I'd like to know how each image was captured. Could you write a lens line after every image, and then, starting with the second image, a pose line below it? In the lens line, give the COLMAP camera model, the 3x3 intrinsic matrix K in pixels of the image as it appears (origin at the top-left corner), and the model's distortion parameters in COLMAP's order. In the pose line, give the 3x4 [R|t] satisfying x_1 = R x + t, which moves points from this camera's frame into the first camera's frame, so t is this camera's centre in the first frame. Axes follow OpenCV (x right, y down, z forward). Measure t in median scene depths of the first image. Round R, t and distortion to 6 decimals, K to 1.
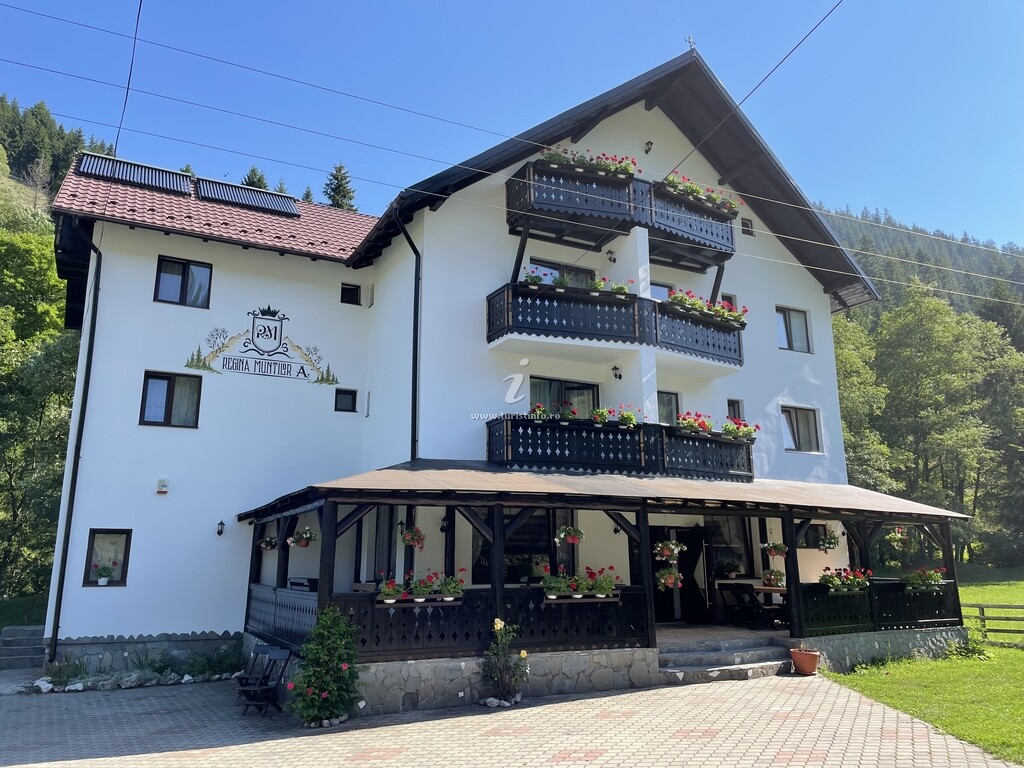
lens RADIAL K [[762.6, 0, 512.9], [0, 762.6, 382.4], [0, 0, 1]] dist [0.041808, -0.035754]
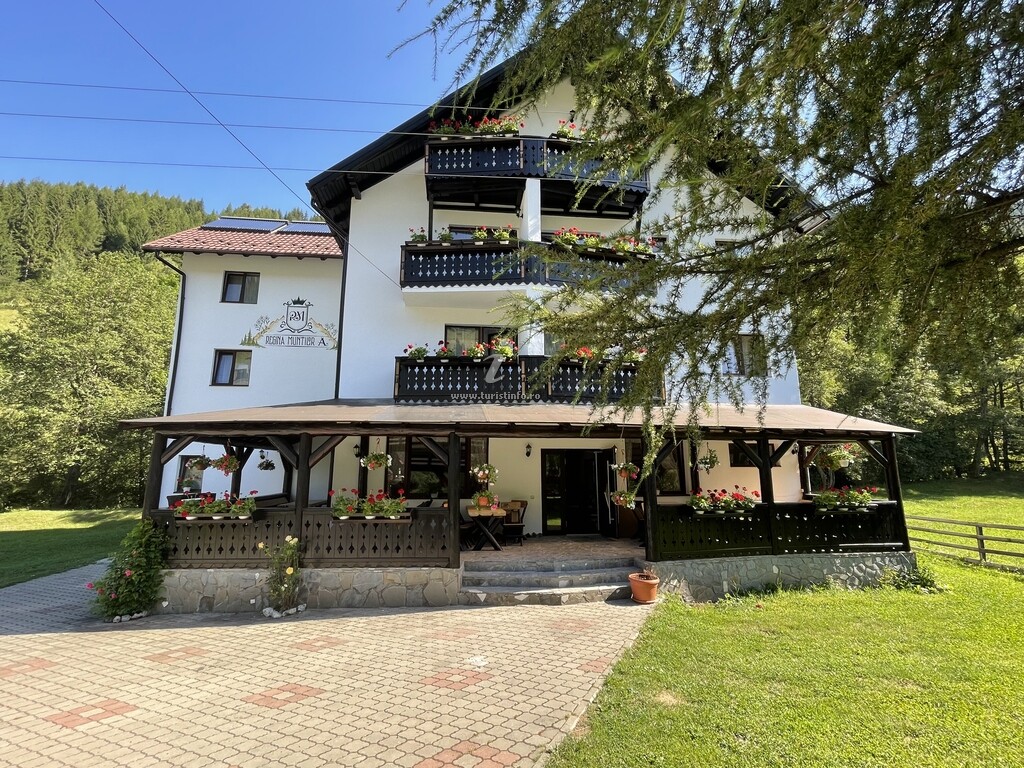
lens RADIAL K [[474.7, 0, 508.6], [0, 474.7, 385.7], [0, 0, 1]] dist [-0.003037, -0.000008]
pose [[0.933779, -0.062774, -0.352302, 0.361866], [0.080120, 0.996176, 0.034856, 0.066739], [0.348767, -0.060774, 0.935237, 0.336811]]
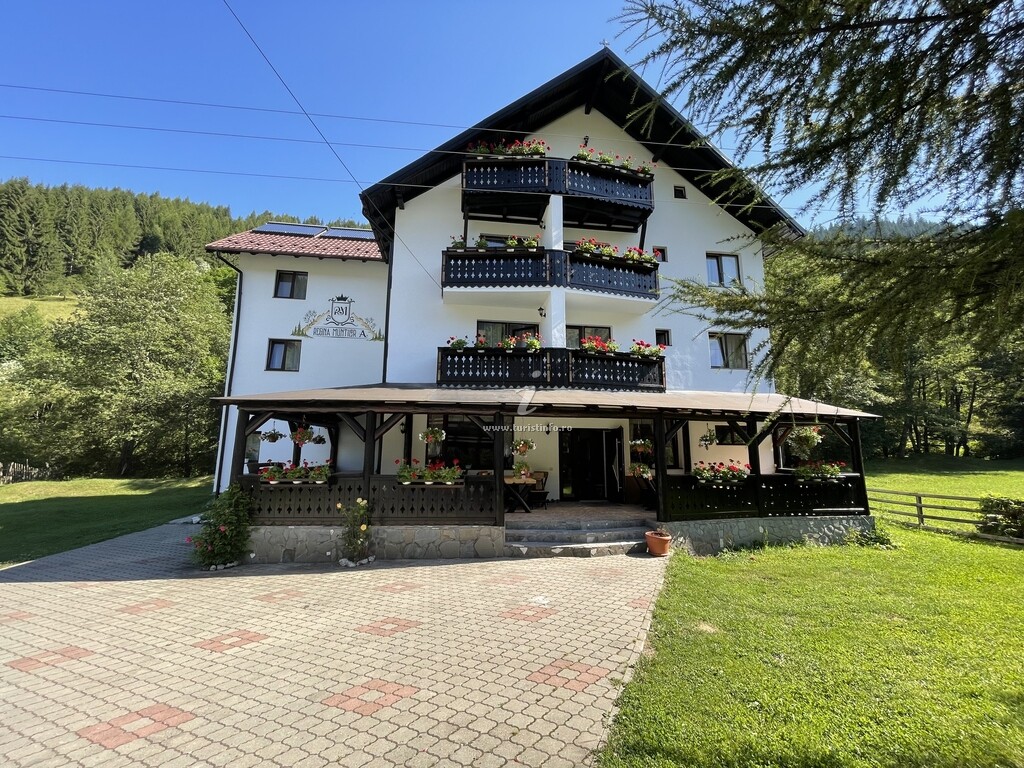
lens RADIAL K [[412.8, 0, 509.6], [0, 412.8, 385.5], [0, 0, 1]] dist [-0.003435, 0.000301]
pose [[0.943222, -0.042224, -0.329468, 0.311549], [0.065328, 0.996096, 0.059369, 0.066697], [0.325675, -0.077522, 0.942298, 0.307660]]
